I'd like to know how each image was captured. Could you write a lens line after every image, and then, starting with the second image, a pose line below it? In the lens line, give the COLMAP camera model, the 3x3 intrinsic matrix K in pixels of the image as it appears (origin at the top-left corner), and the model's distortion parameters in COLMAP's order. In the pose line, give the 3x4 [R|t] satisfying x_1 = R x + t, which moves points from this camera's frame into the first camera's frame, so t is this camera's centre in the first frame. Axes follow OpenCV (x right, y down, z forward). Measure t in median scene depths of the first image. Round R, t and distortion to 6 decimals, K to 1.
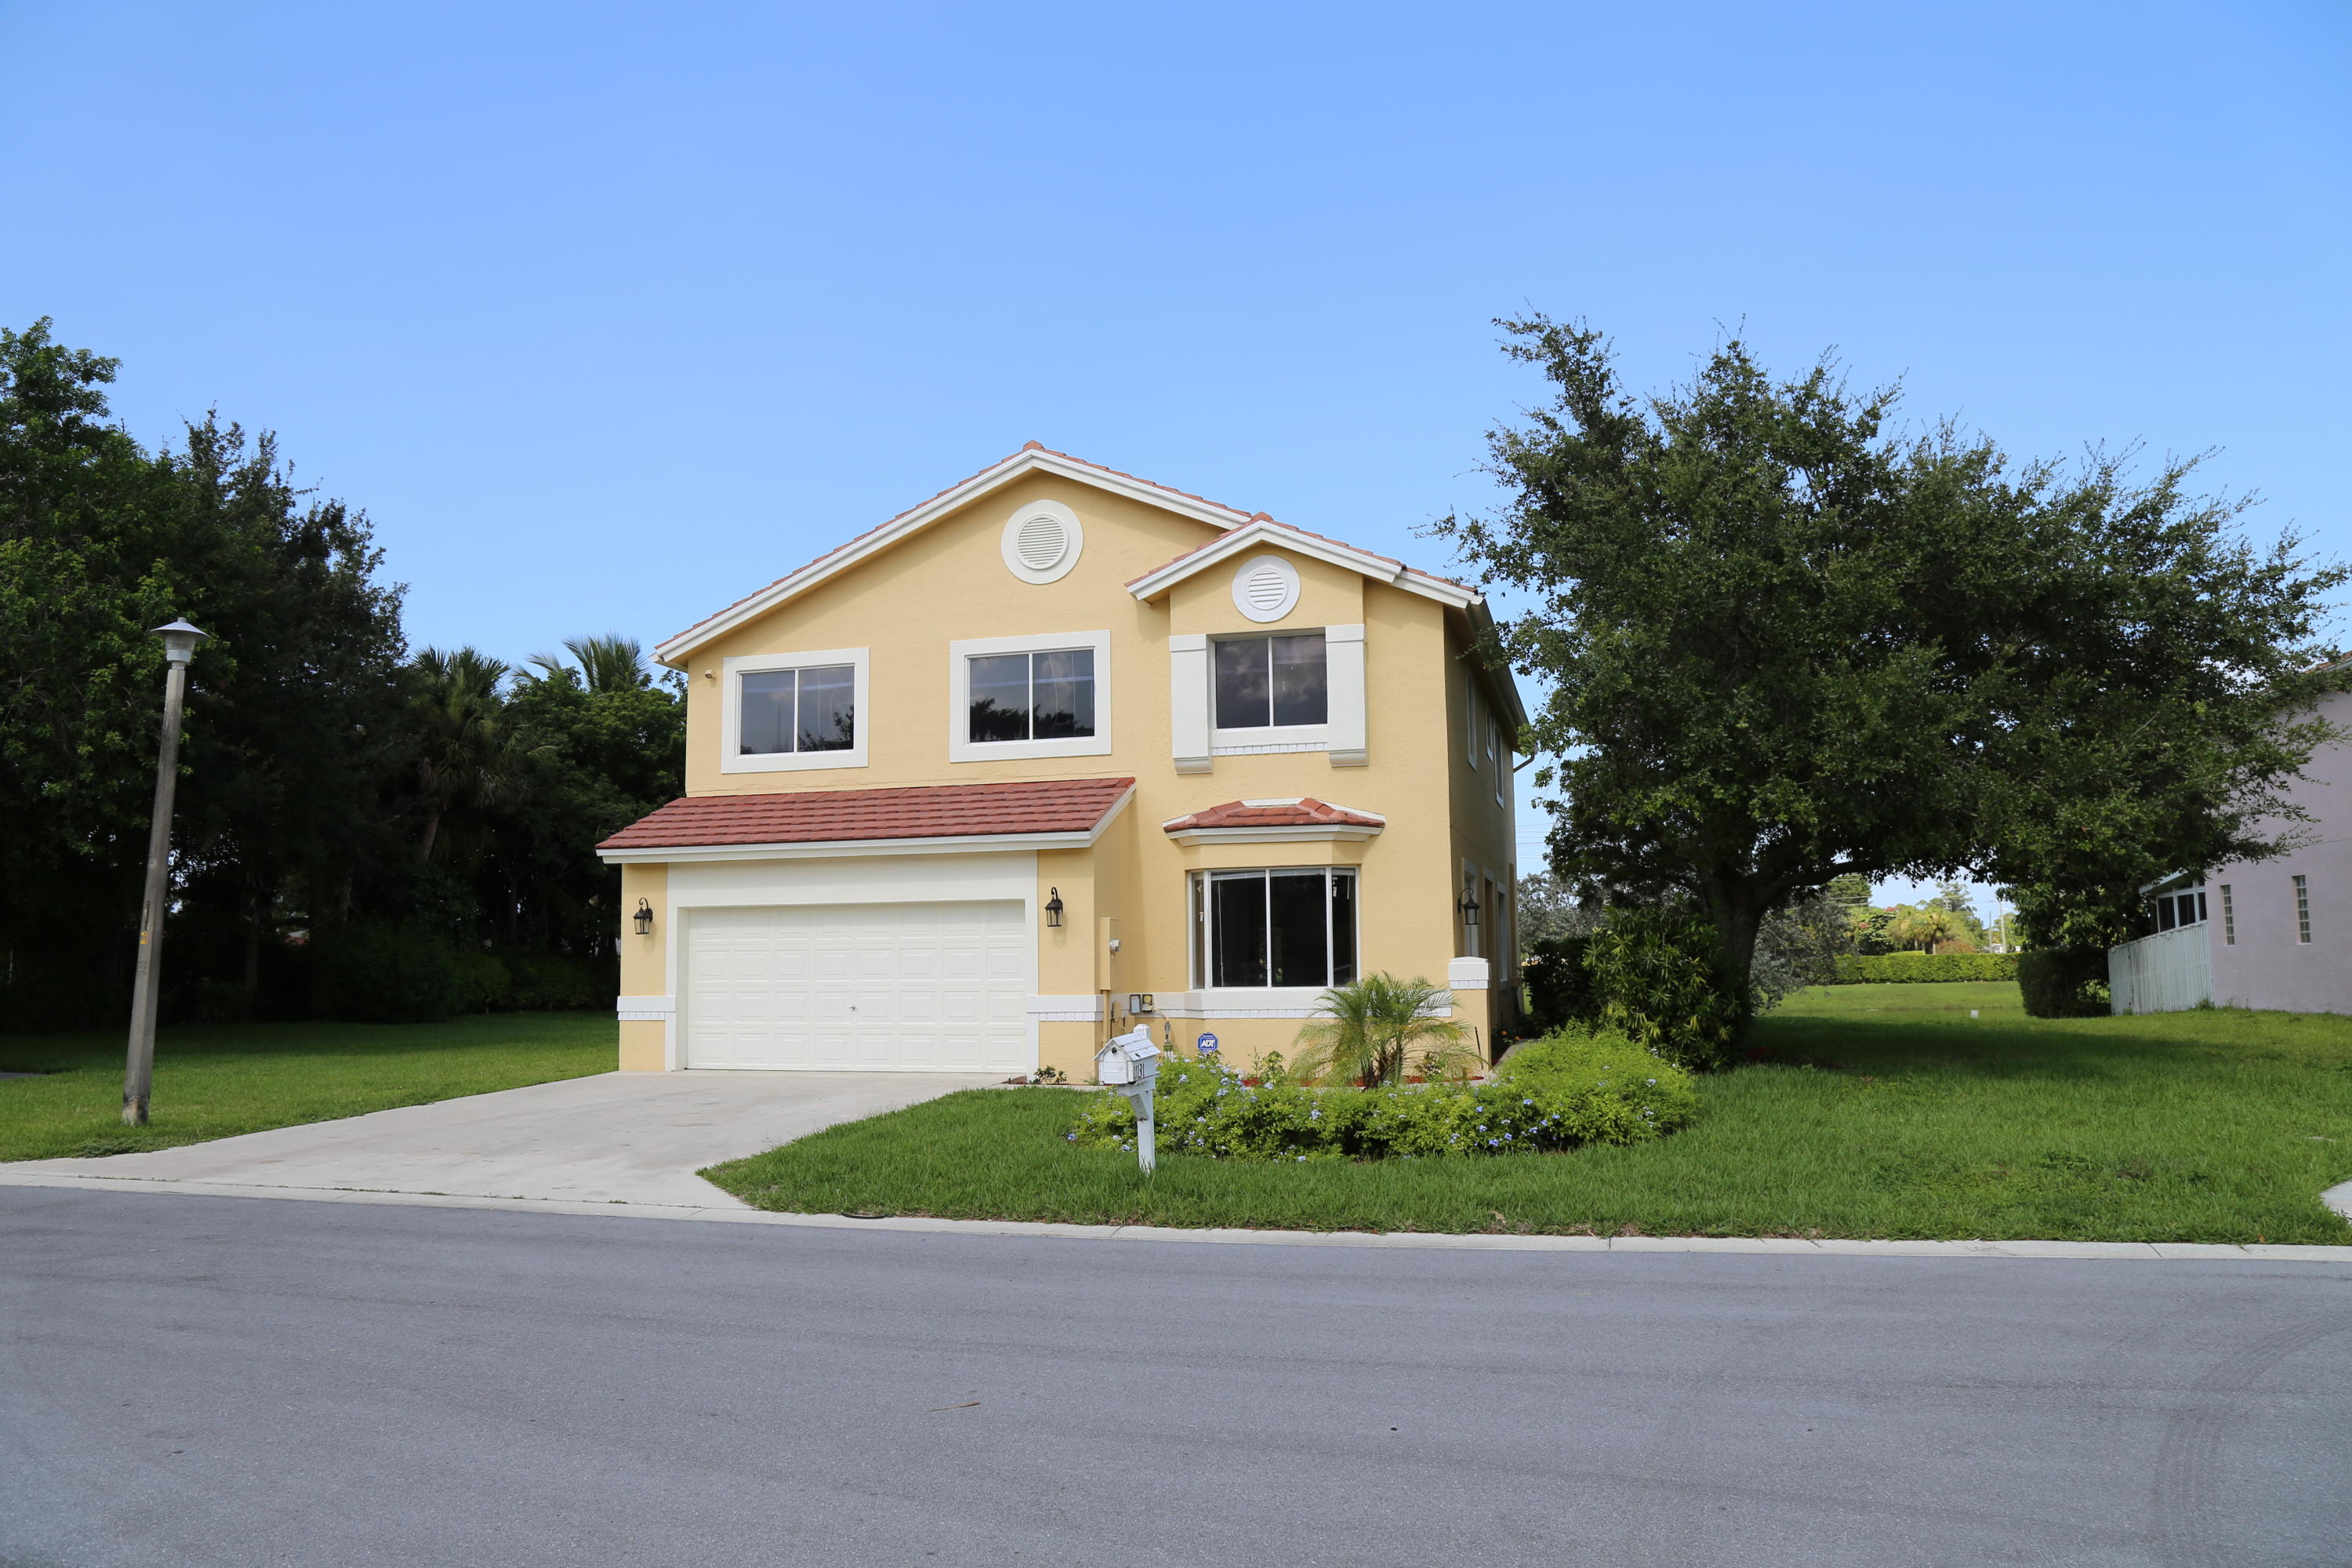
lens RADIAL K [[1674.4, 0, 1170.5], [0, 1674.4, 799.9], [0, 0, 1]] dist [-0.092735, 0.038276]
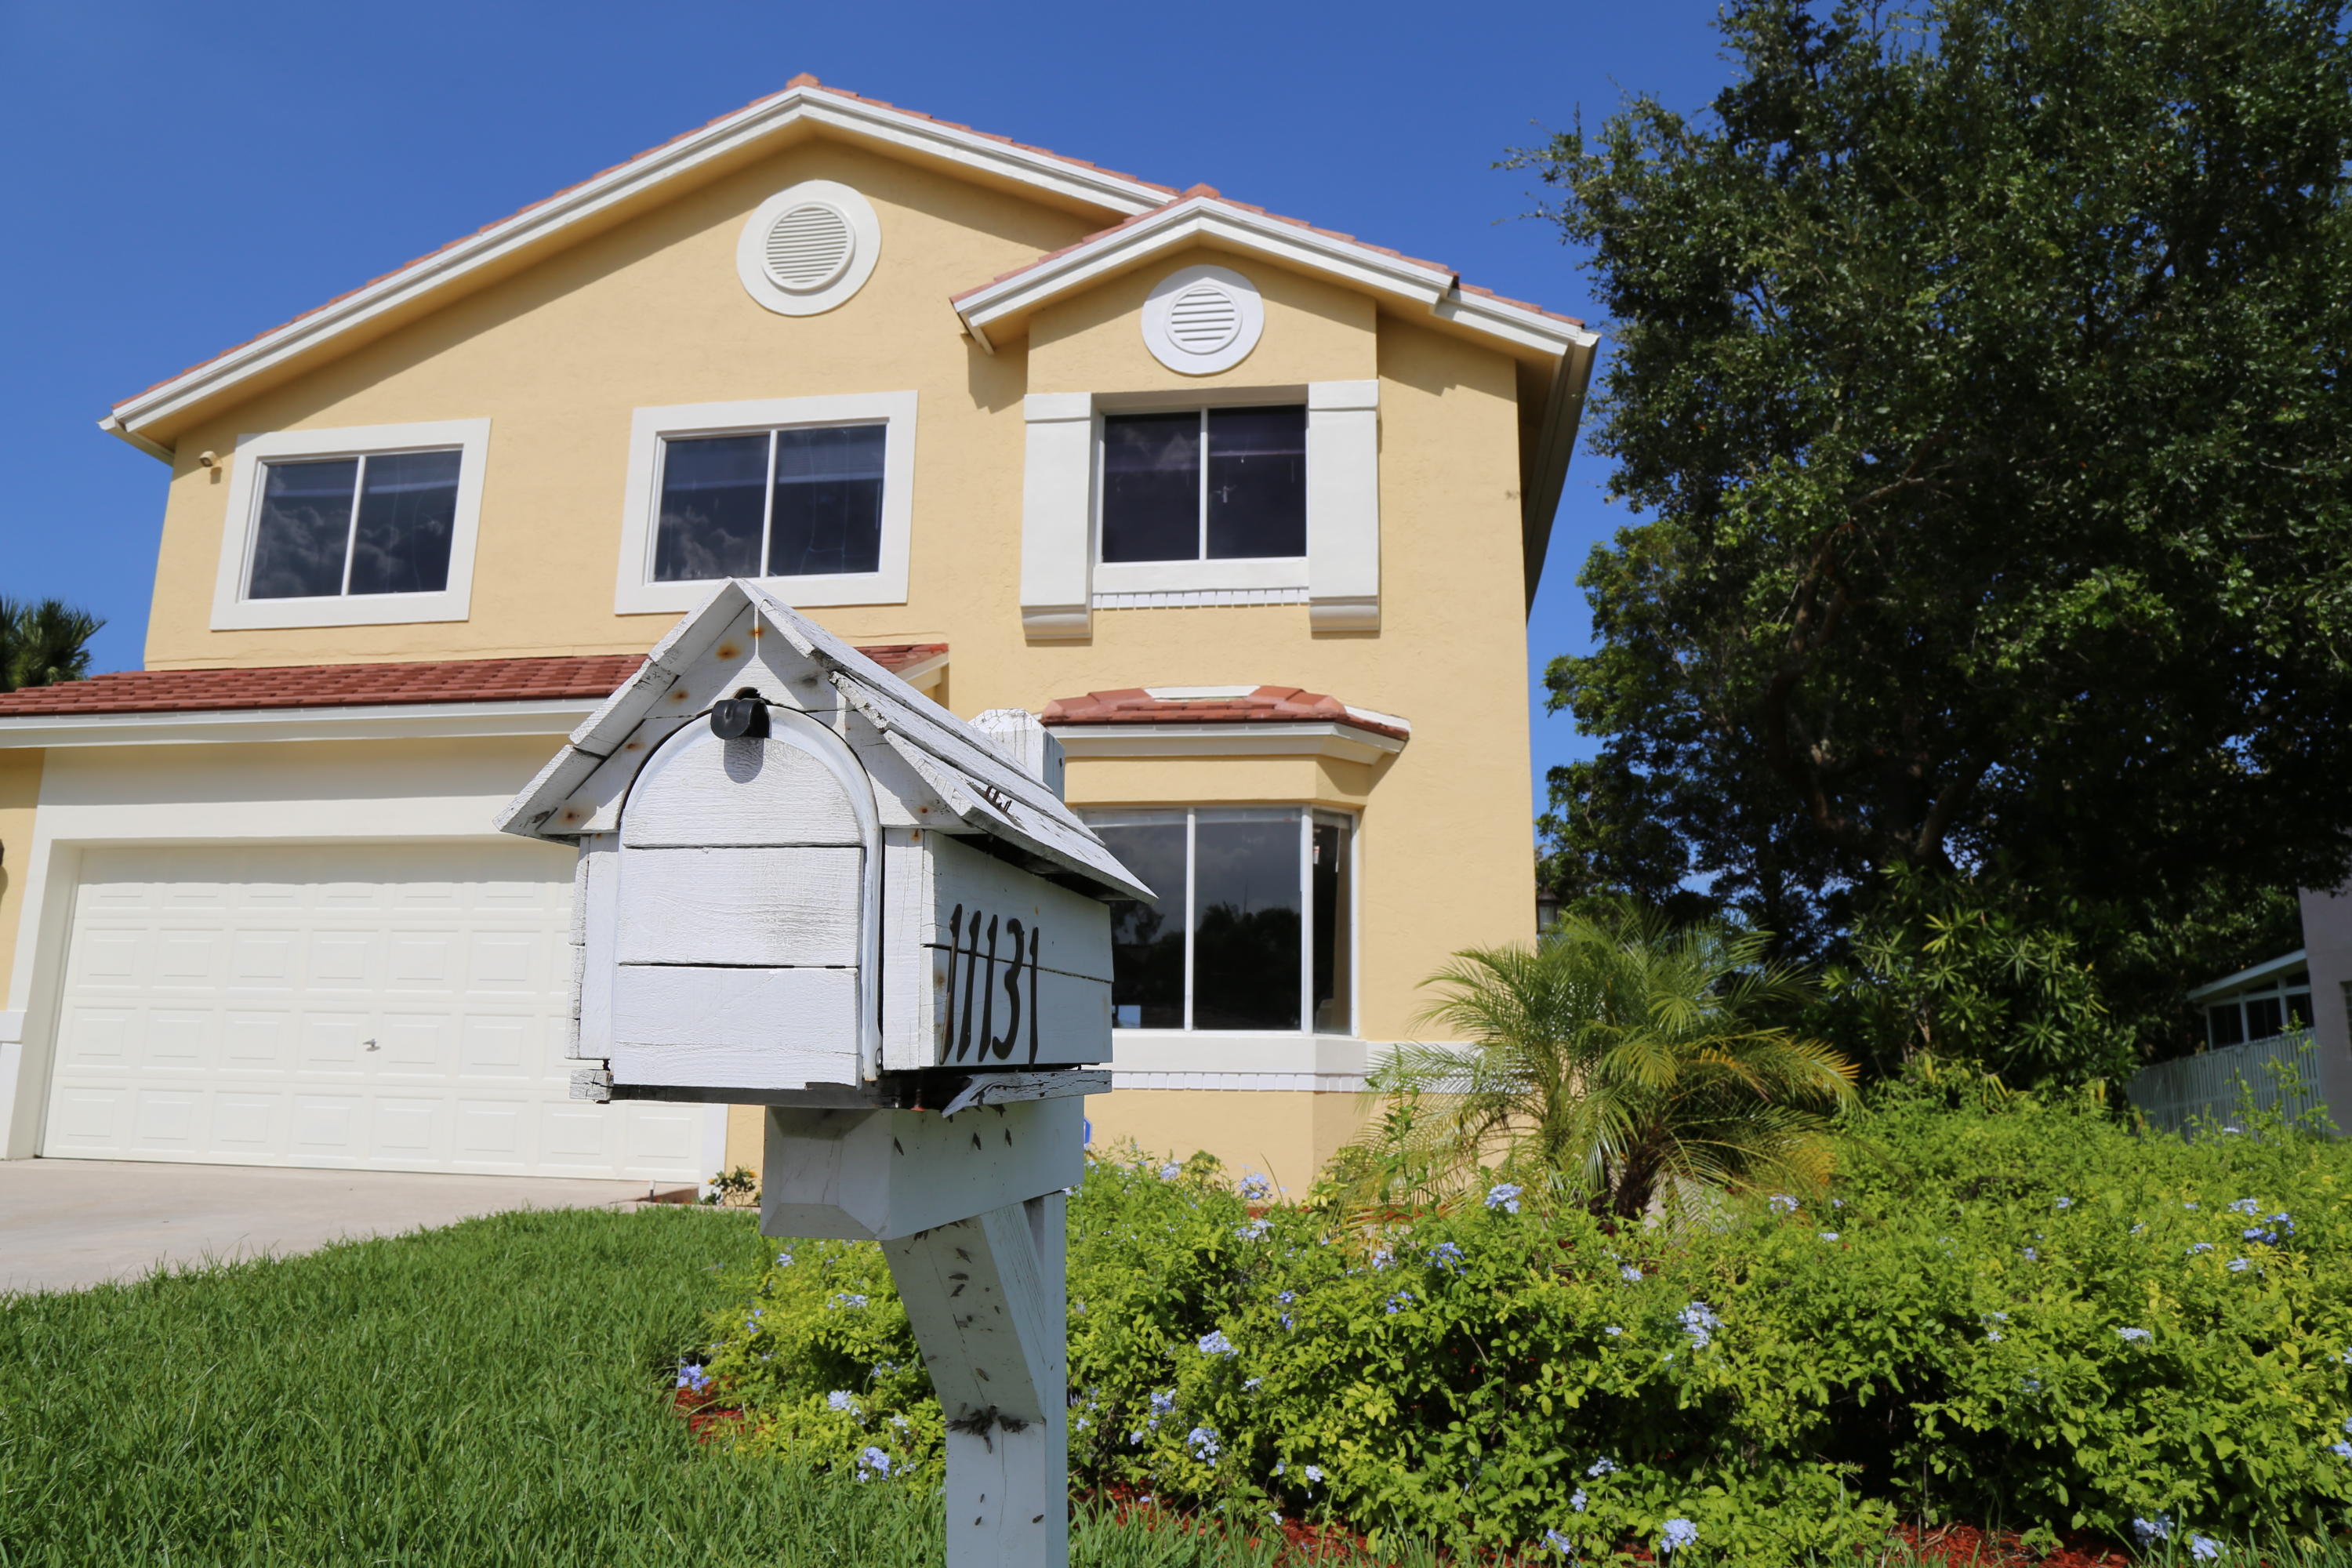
lens RADIAL K [[1674.4, 0, 1181.0], [0, 1674.4, 783.3], [0, 0, 1]] dist [-0.092735, 0.038276]
pose [[0.991196, 0.050159, 0.122531, -0.010639], [-0.038699, 0.994802, -0.094188, 0.082001], [-0.126618, 0.088617, 0.987985, 0.461601]]
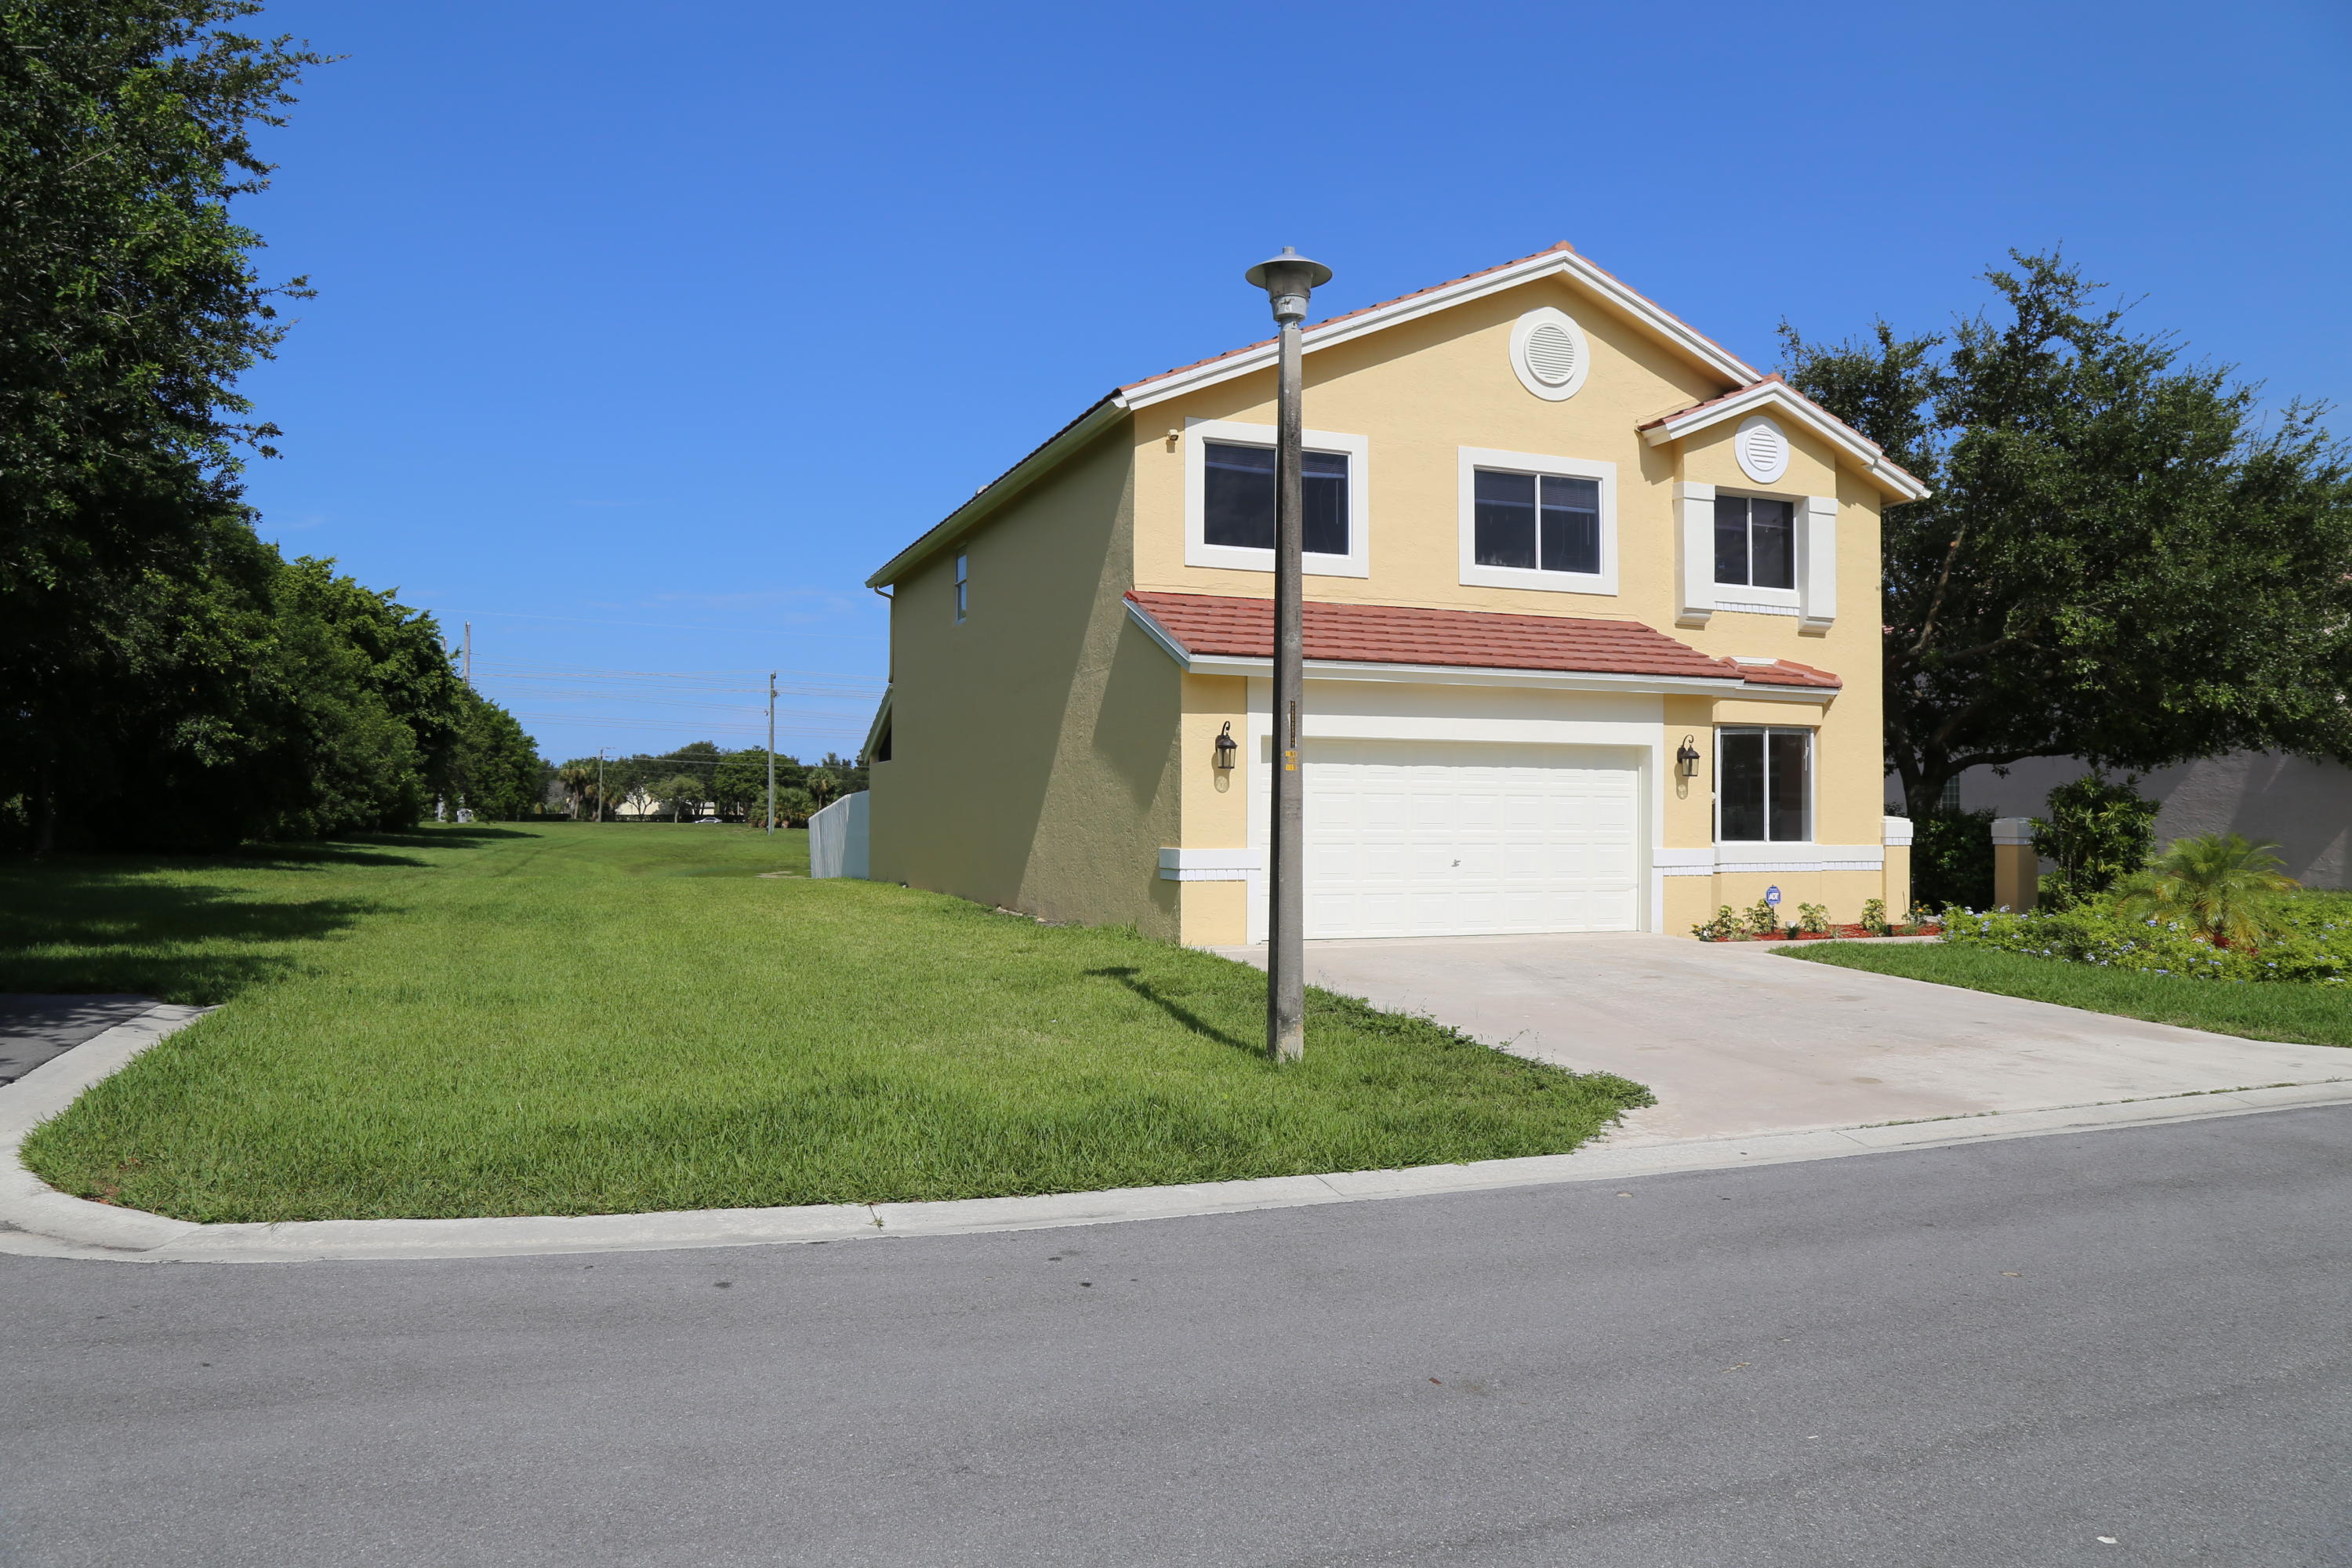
lens RADIAL K [[1674.4, 0, 1181.5], [0, 1674.4, 772.9], [0, 0, 1]] dist [-0.092735, 0.038276]
pose [[0.795399, 0.030570, 0.605314, -0.821209], [-0.087173, 0.994113, 0.064342, 0.034680], [-0.599784, -0.103944, 0.793382, 0.397255]]
